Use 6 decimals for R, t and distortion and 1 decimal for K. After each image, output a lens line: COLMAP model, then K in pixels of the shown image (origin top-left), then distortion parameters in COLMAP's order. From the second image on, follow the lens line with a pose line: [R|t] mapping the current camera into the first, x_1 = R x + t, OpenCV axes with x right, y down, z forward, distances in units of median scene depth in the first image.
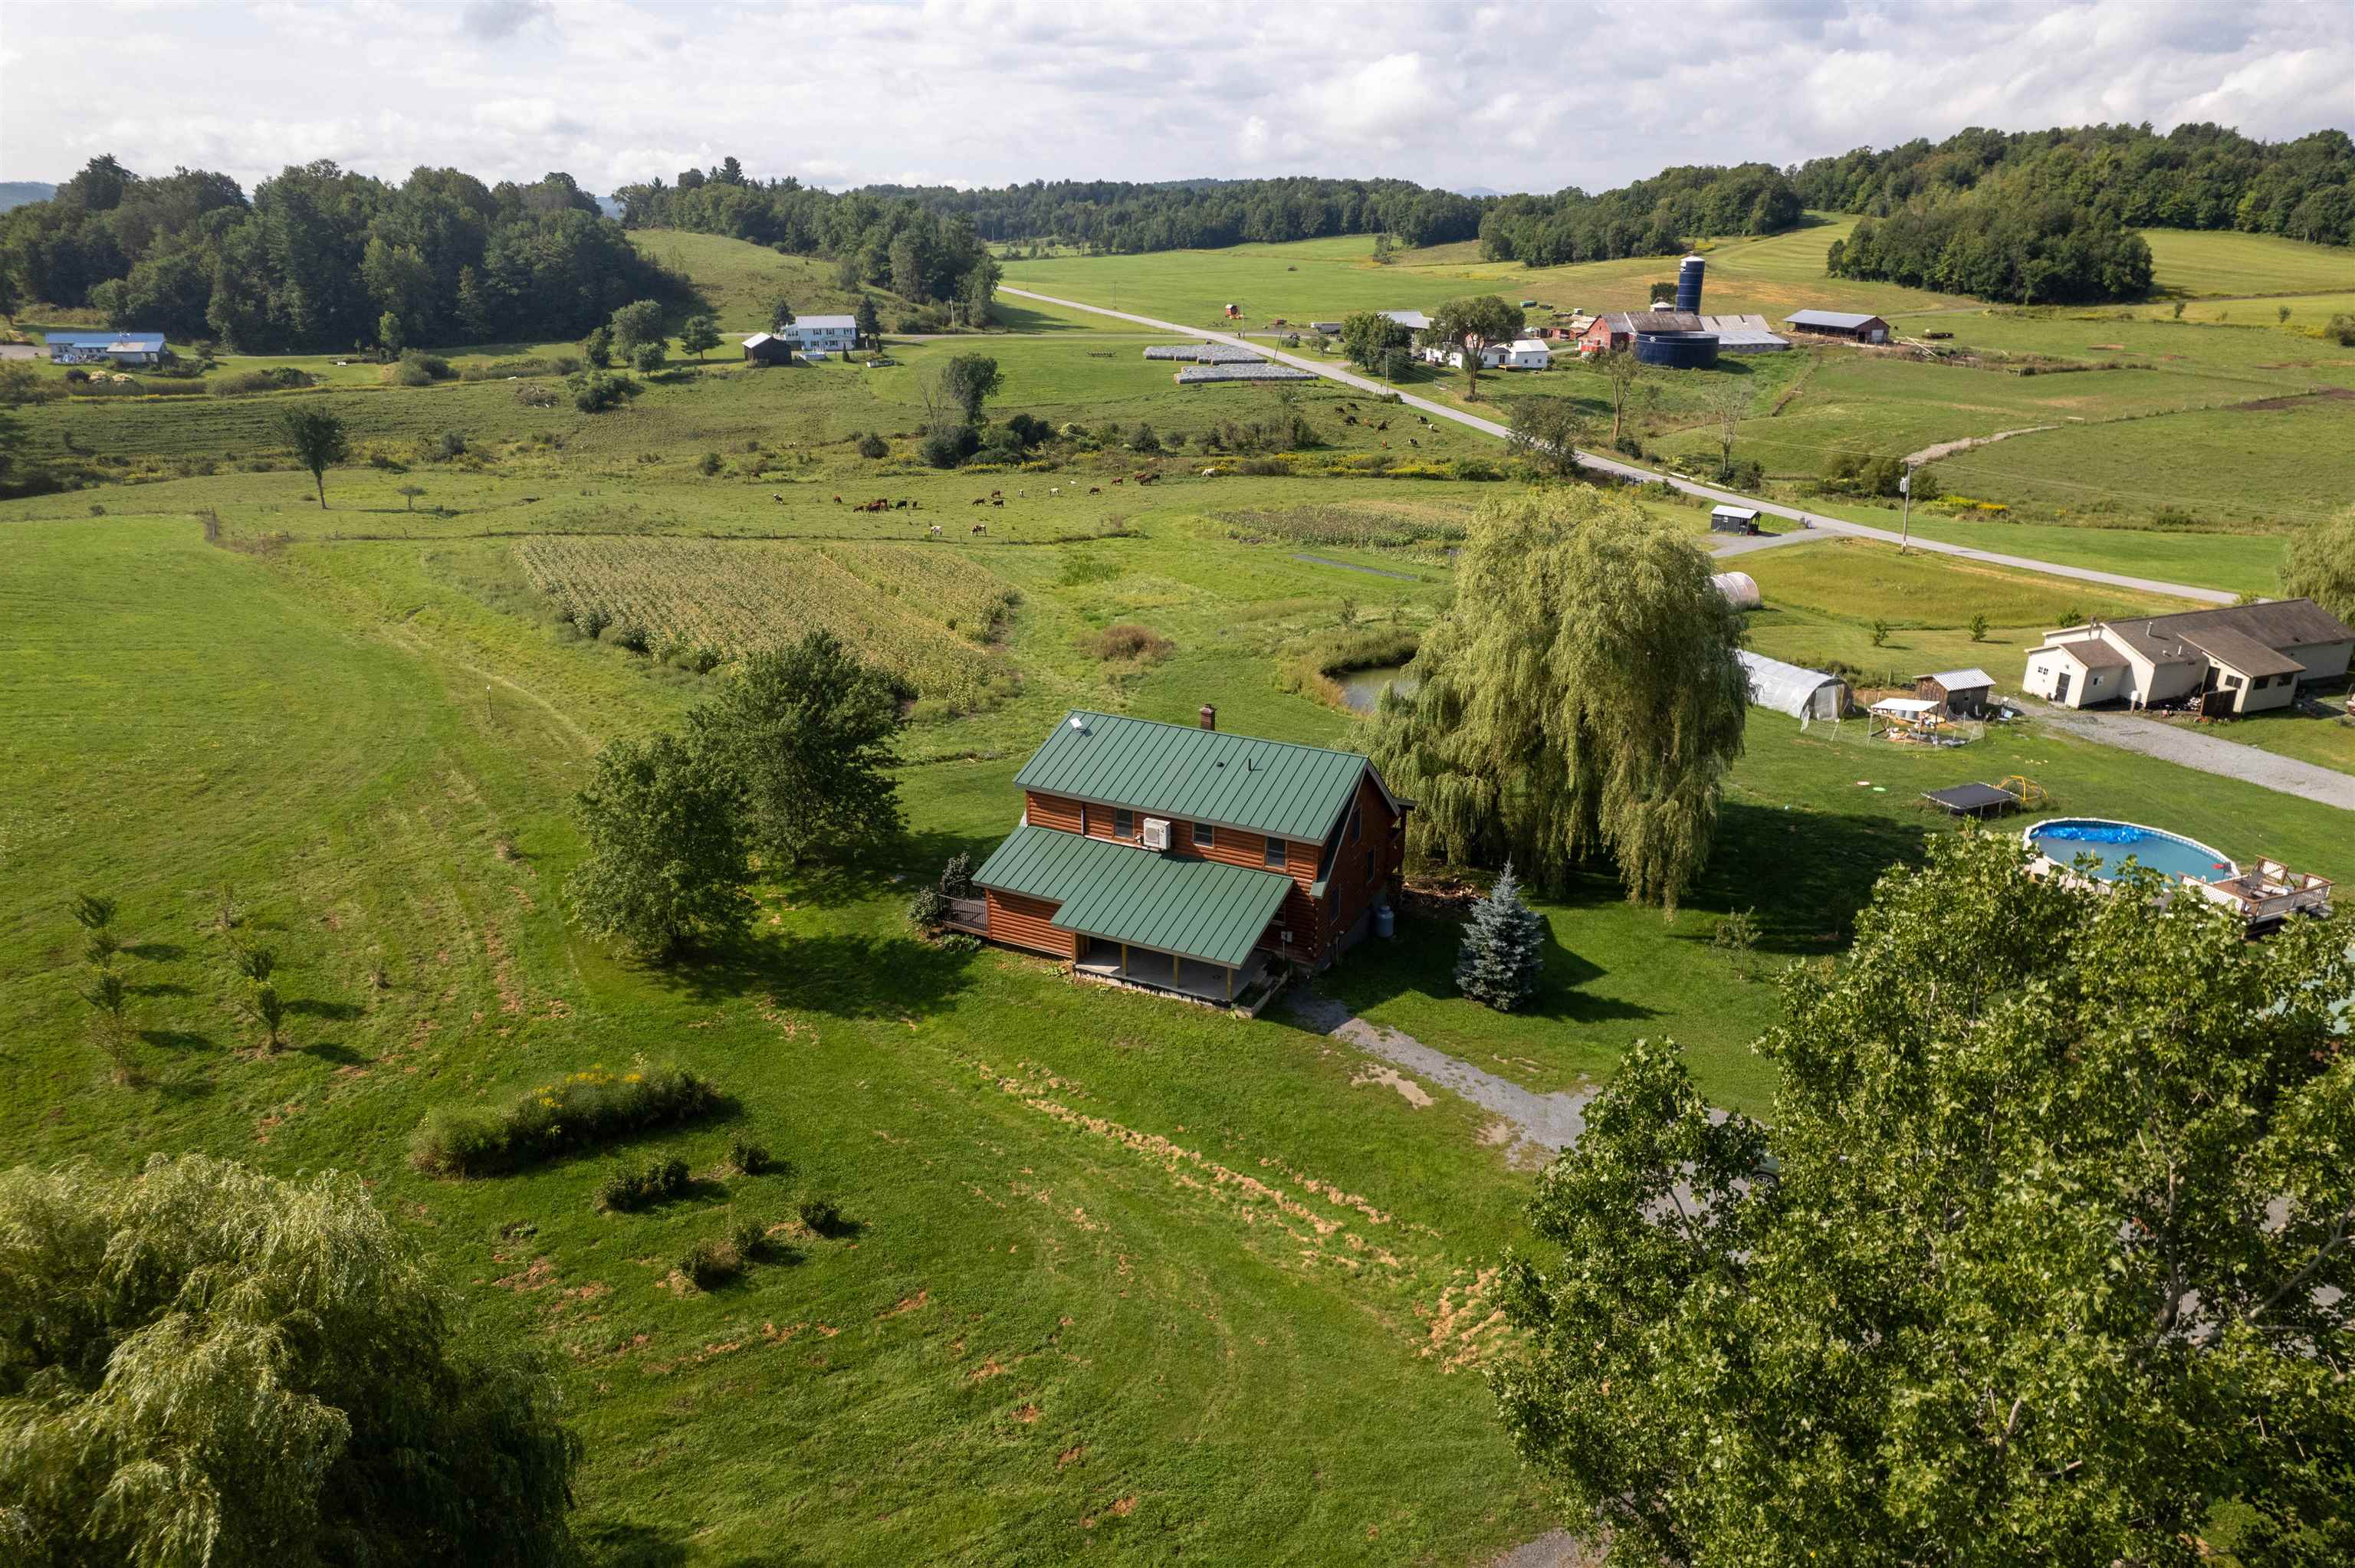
lens RADIAL K [[1506.2, 0, 1189.7], [0, 1506.2, 783.8], [0, 0, 1]] dist [-0.082555, 0.097241]
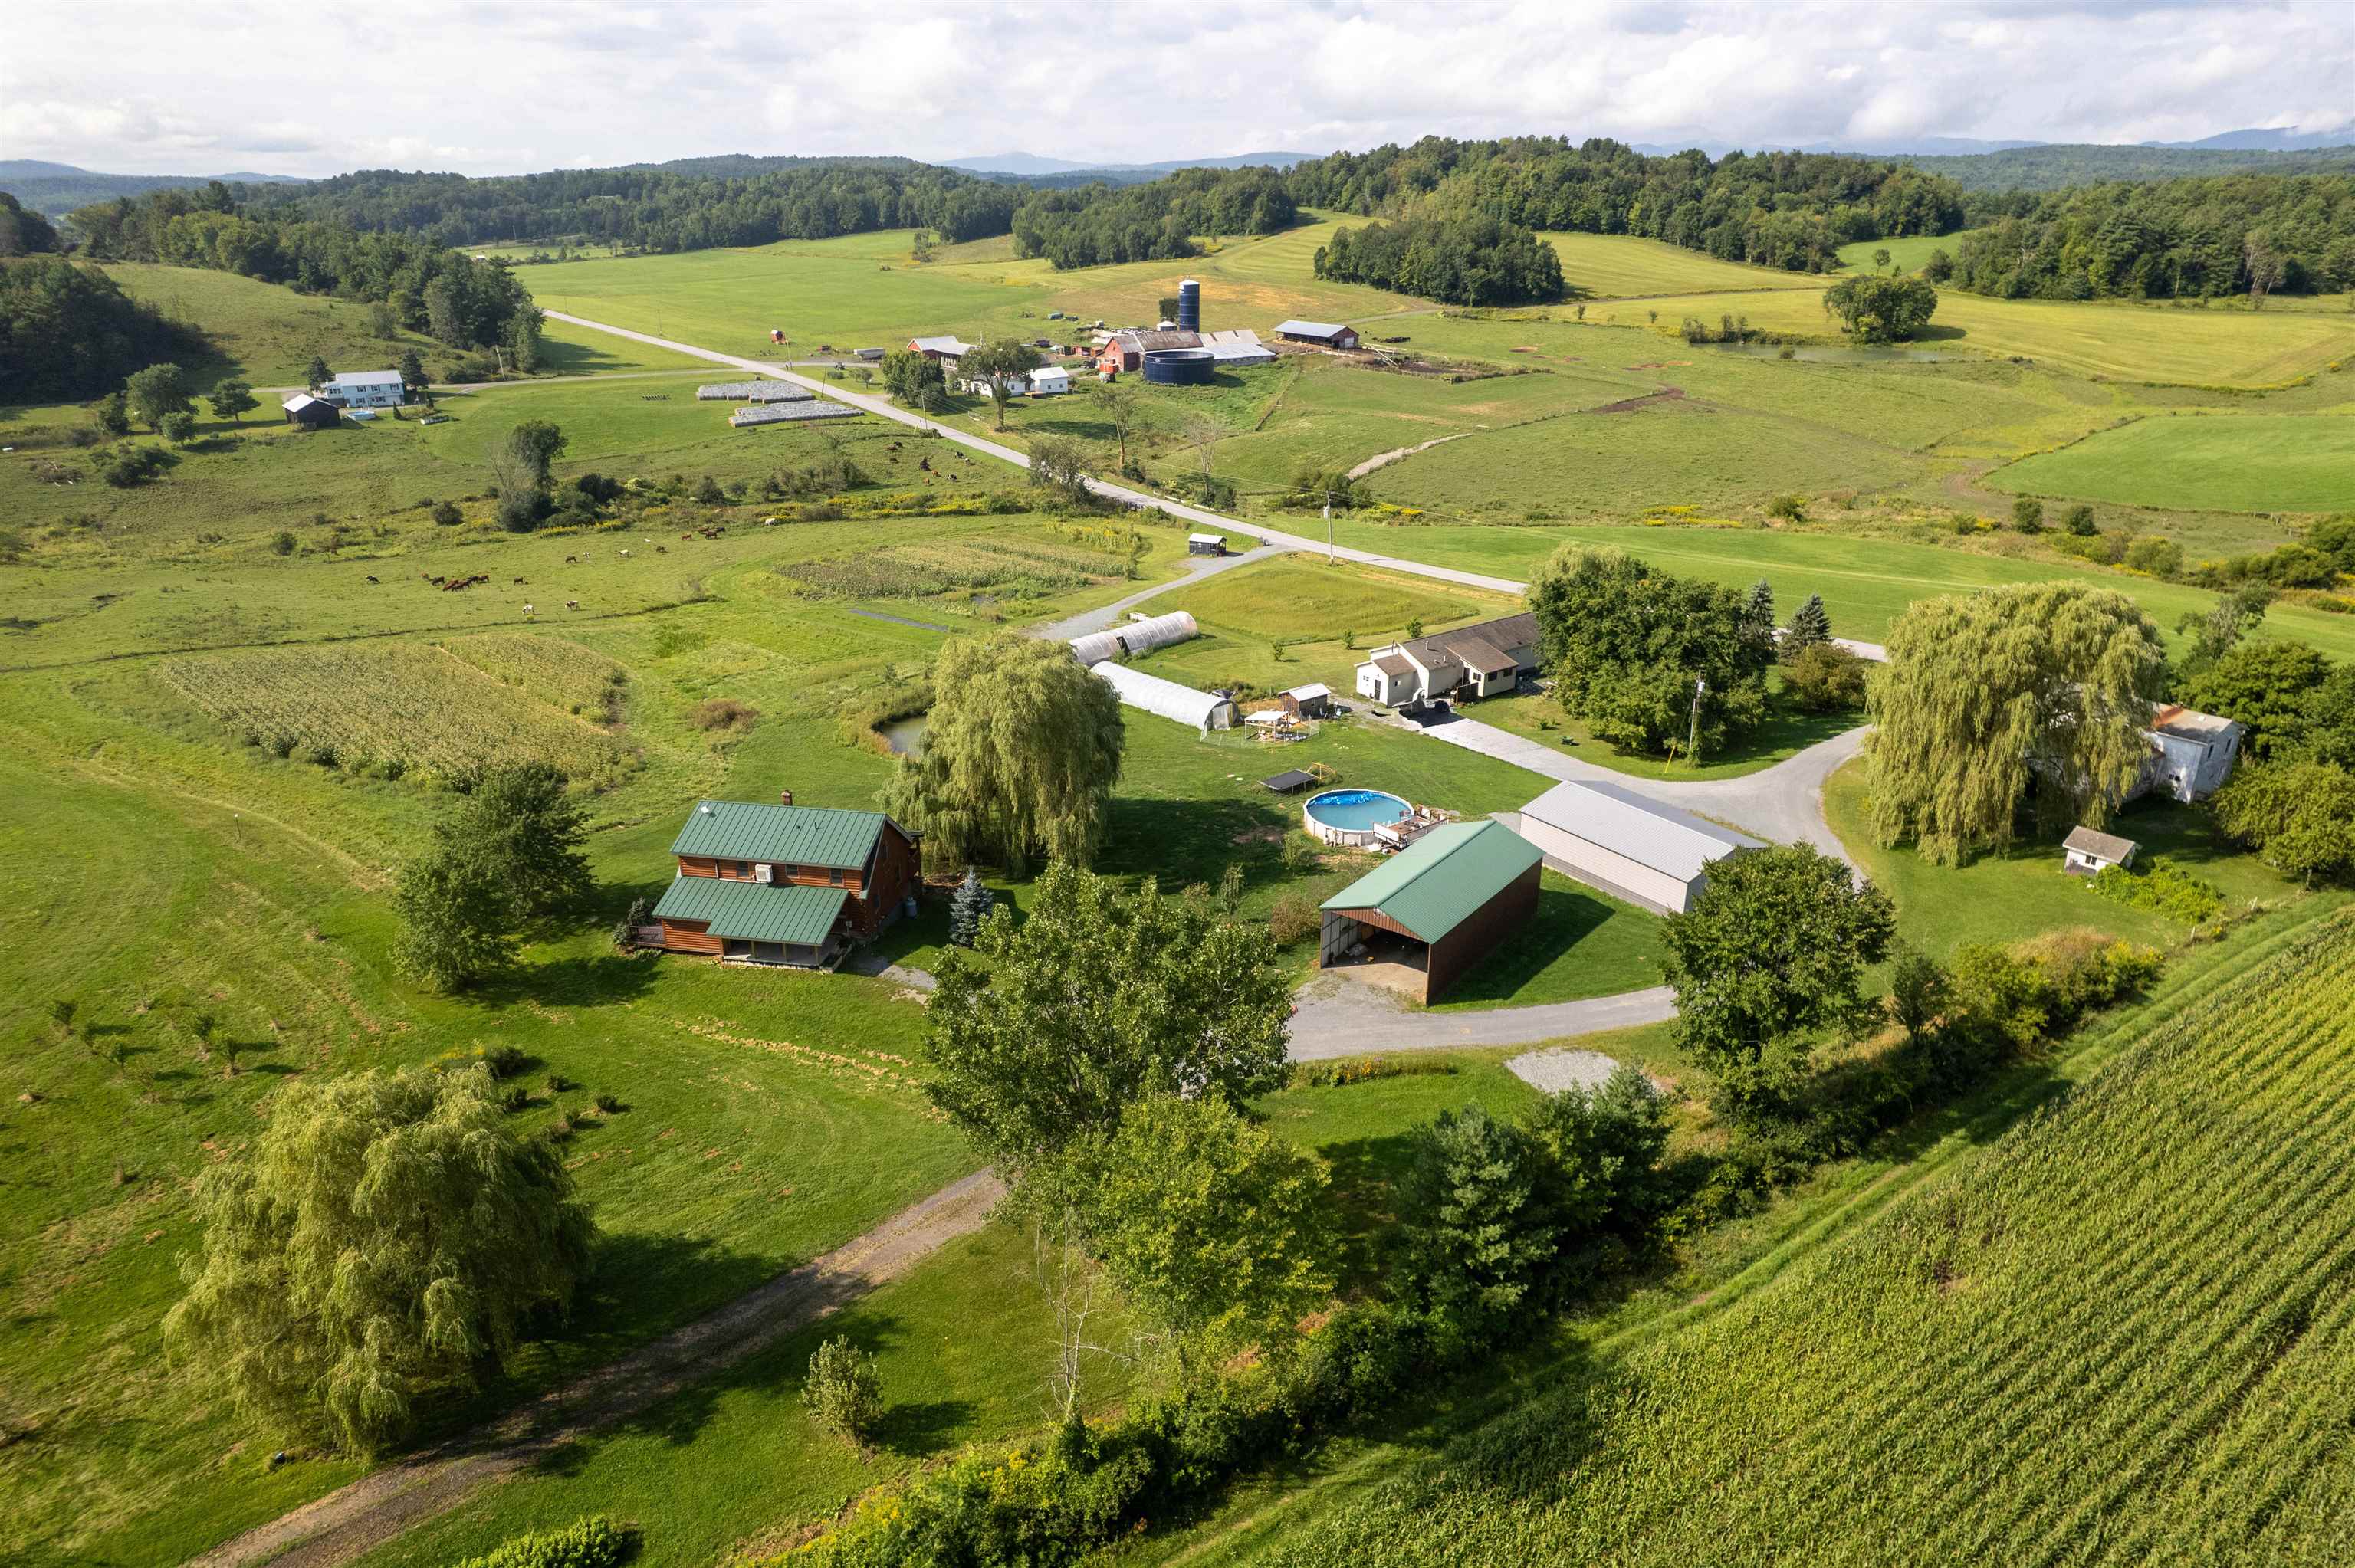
lens RADIAL K [[1506.2, 0, 1189.7], [0, 1506.2, 783.8], [0, 0, 1]] dist [-0.082555, 0.097241]
pose [[0.959976, -0.107912, 0.258458, 0.002981], [0.102475, 0.994139, 0.034460, -0.017093], [-0.260661, -0.006595, 0.965408, -0.167736]]
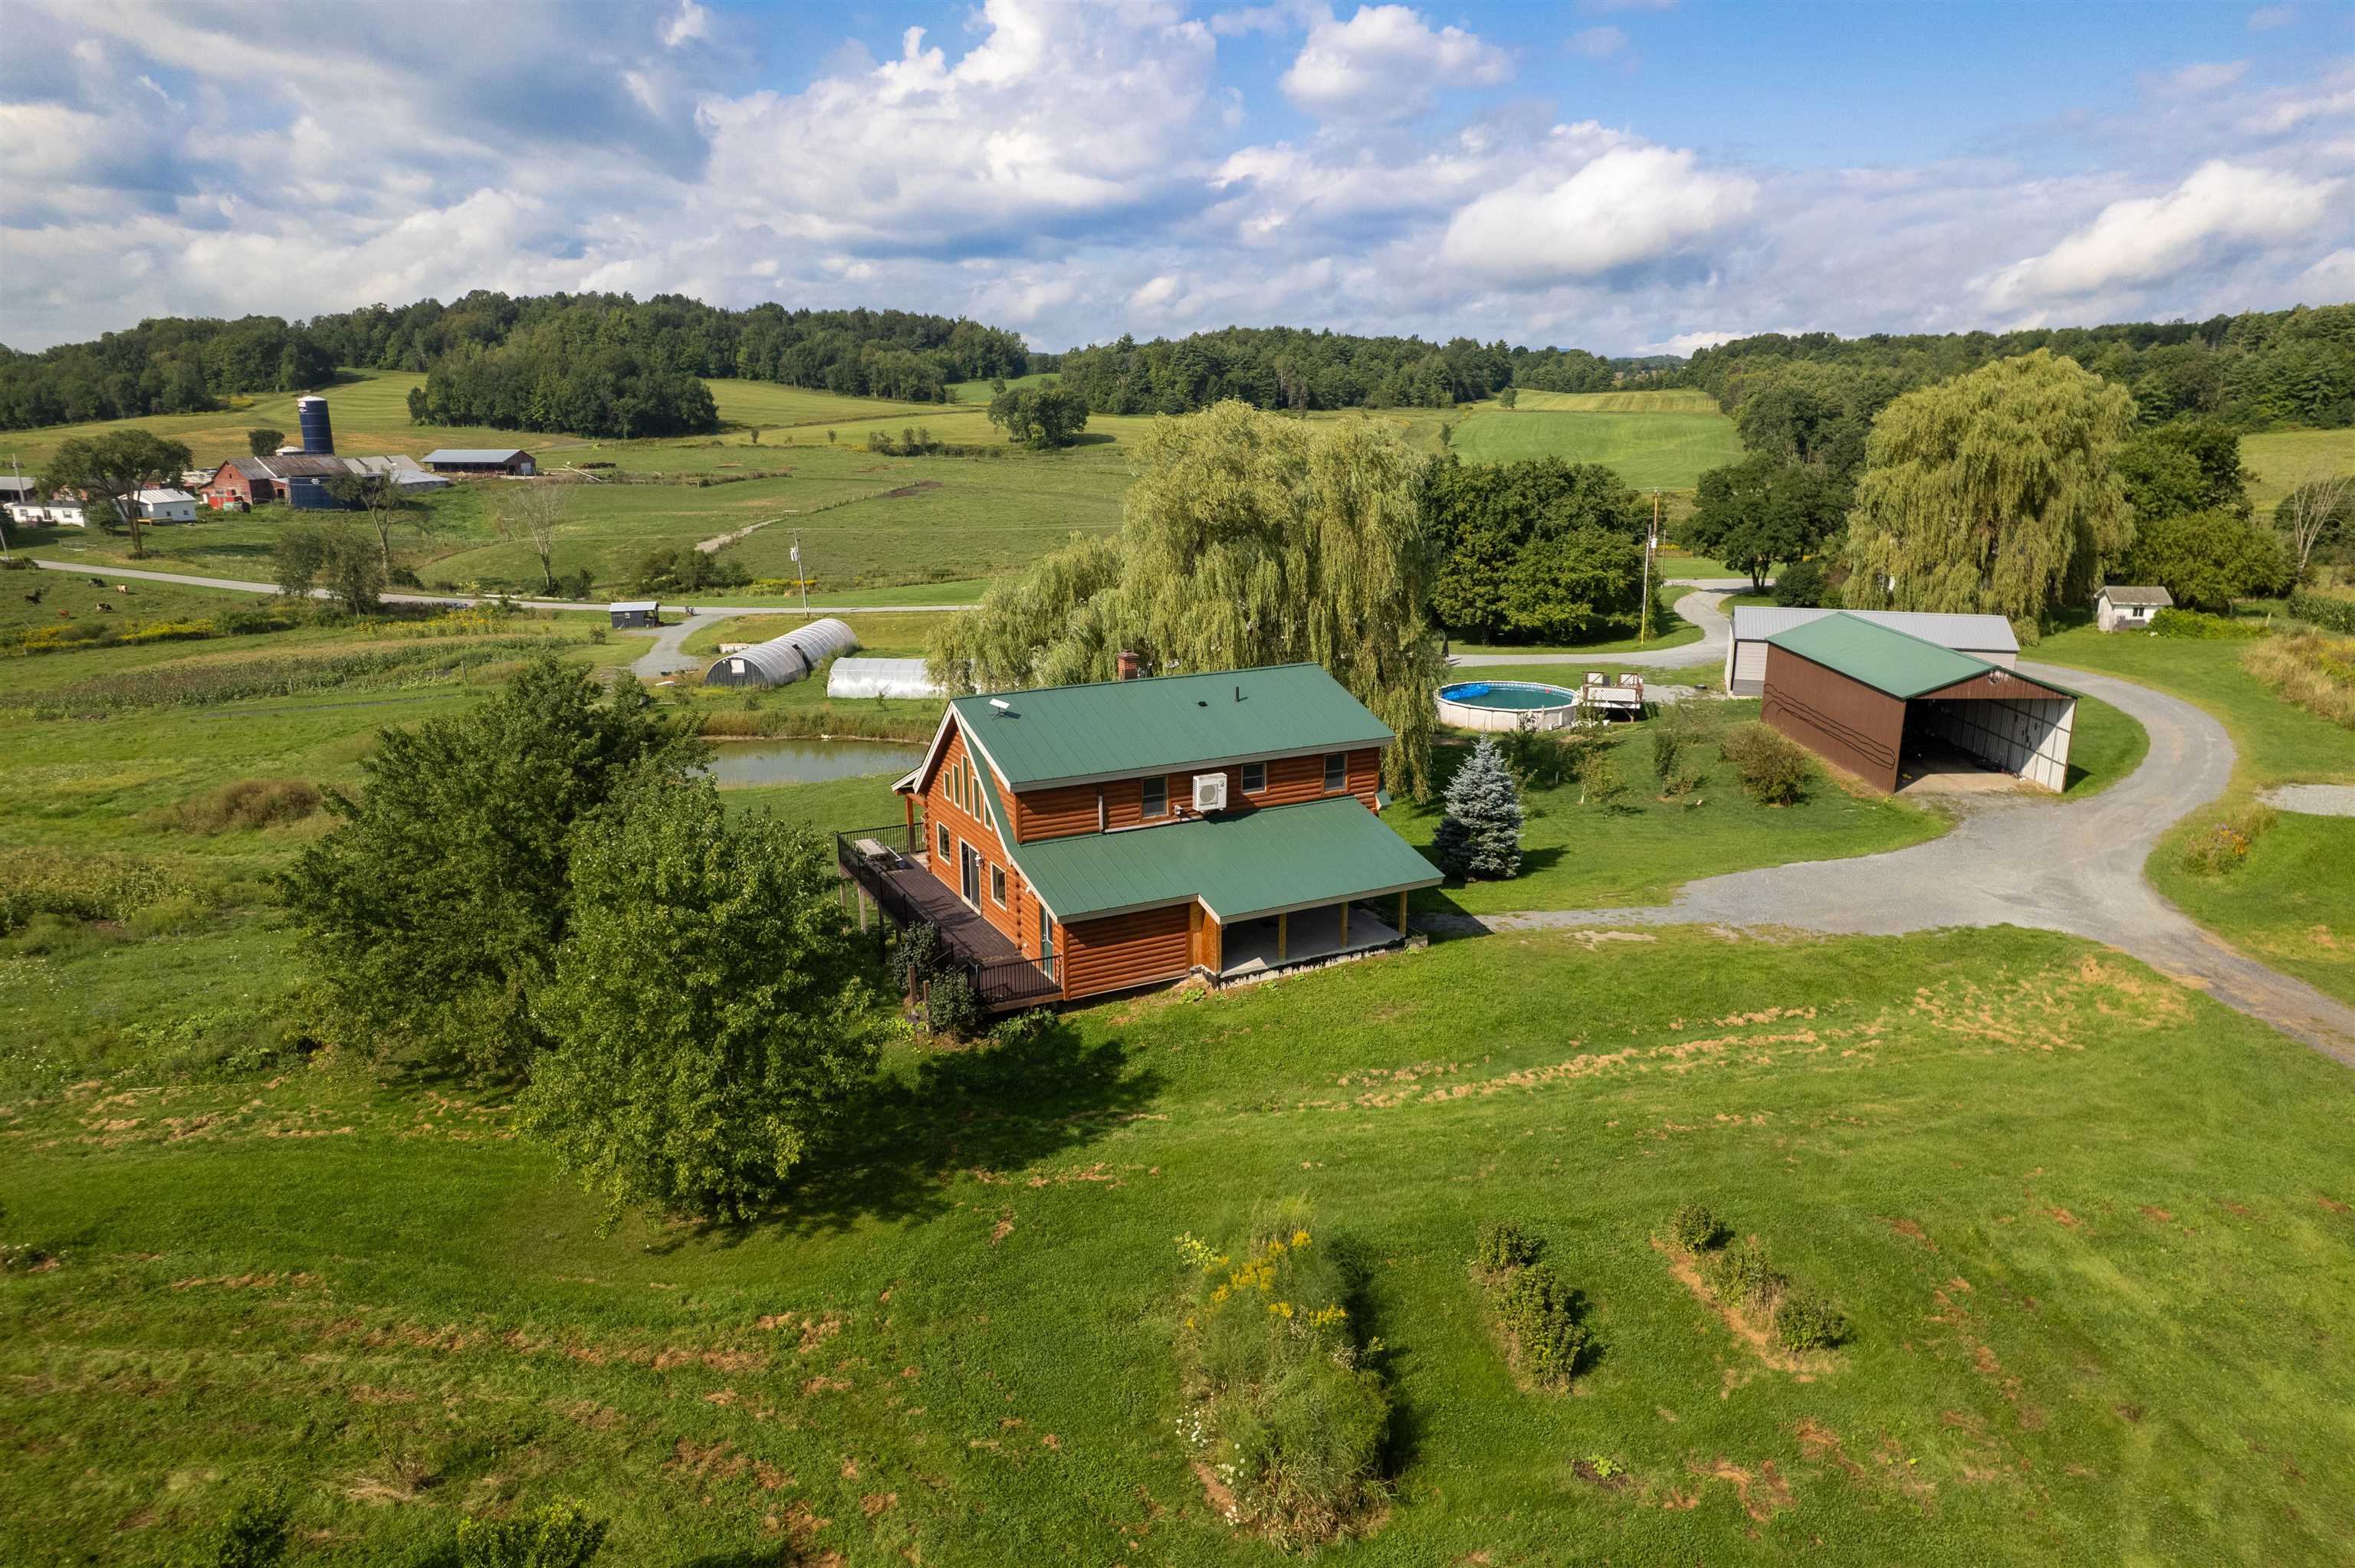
lens RADIAL K [[1517.6, 0, 1195.2], [0, 1517.6, 764.4], [0, 0, 1]] dist [-0.083151, 0.099915]
pose [[0.595870, -0.198634, 0.778128, -0.146168], [0.292716, 0.955993, 0.019883, 0.000310], [-0.747834, 0.215923, 0.627791, 0.114966]]
